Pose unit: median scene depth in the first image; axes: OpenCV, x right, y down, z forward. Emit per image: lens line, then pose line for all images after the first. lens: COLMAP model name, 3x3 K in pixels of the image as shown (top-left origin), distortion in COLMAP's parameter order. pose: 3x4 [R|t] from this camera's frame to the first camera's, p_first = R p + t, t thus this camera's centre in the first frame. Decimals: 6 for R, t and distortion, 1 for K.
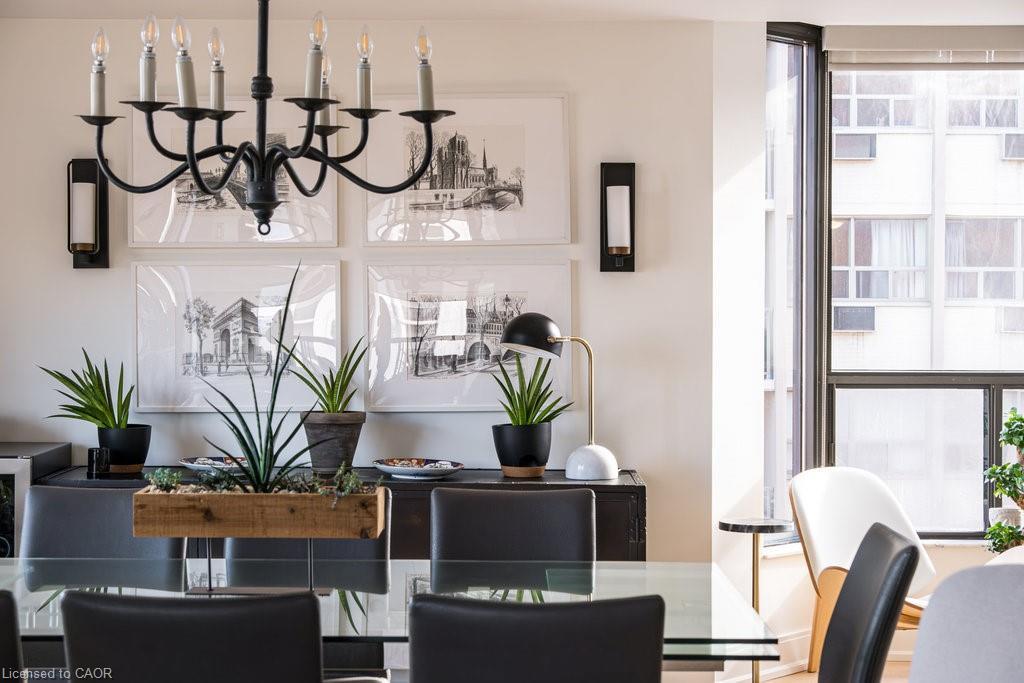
lens RADIAL K [[1855.3, 0, 510.5], [0, 1855.3, 334.3], [0, 0, 1]] dist [0.185804, 0.000000]
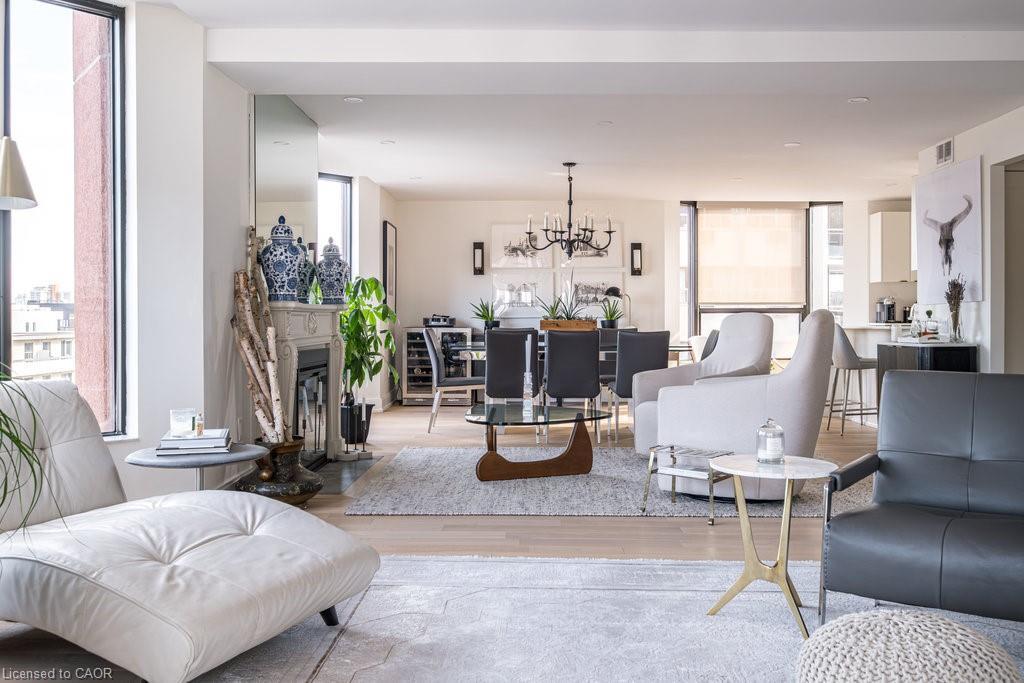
lens RADIAL K [[1029.5, 0, 513.5], [0, 1029.5, 340.2], [0, 0, 1]] dist [-0.014412, 0.000000]
pose [[0.999991, -0.001209, -0.004073, -0.160078], [0.001217, 0.999998, 0.001839, 0.080871], [0.004071, -0.001844, 0.999990, -0.869758]]
